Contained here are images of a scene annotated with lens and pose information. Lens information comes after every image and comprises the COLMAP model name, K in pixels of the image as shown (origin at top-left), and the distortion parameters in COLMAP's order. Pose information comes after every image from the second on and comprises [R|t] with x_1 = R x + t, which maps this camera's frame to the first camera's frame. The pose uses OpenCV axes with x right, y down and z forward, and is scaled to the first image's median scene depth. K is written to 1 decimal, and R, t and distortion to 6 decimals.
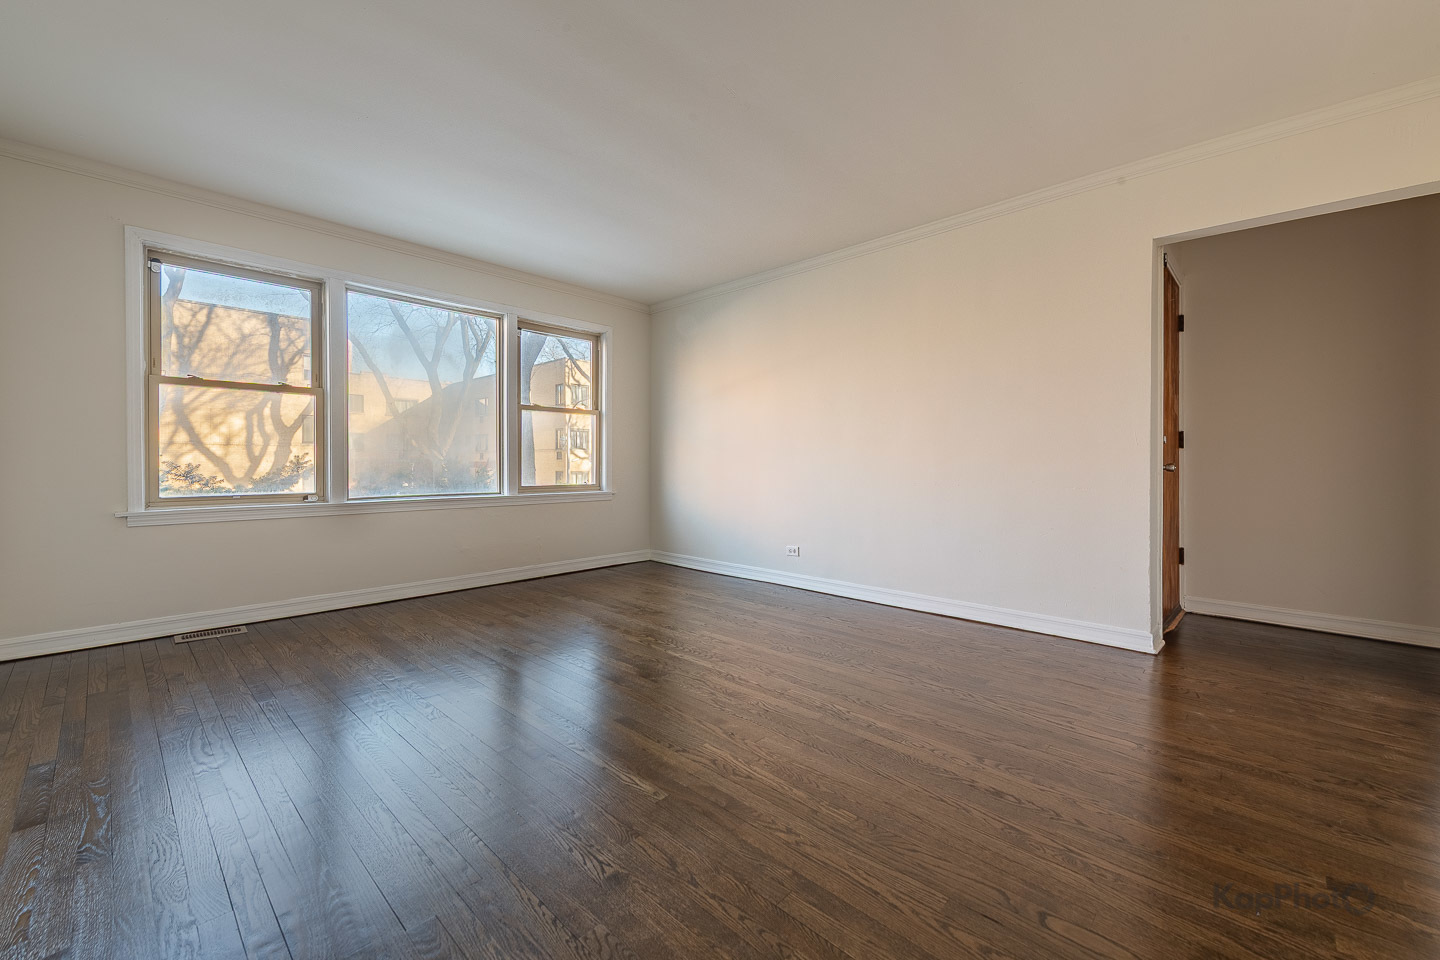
lens RADIAL K [[584.6, 0, 749.6], [0, 584.6, 464.1], [0, 0, 1]] dist [0.014945, -0.000244]
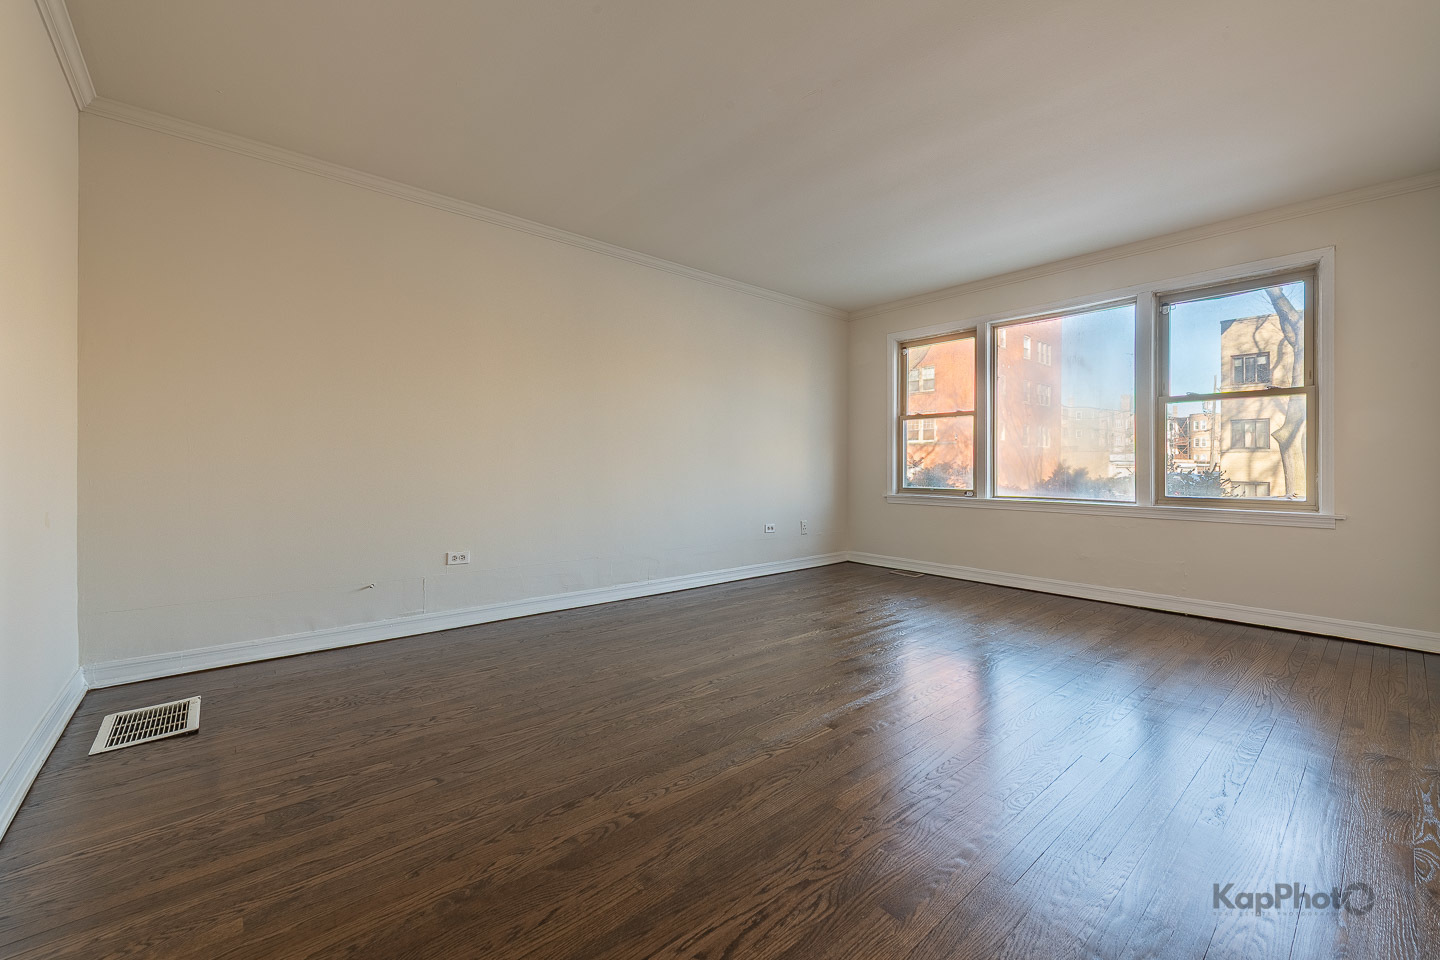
lens RADIAL K [[584.6, 0, 749.6], [0, 584.6, 464.1], [0, 0, 1]] dist [0.014945, -0.000244]
pose [[-0.107866, -0.006520, -0.994144, 0.732515], [-0.007128, 0.999958, -0.005785, 0.002931], [0.994140, 0.006462, -0.107908, 0.756618]]
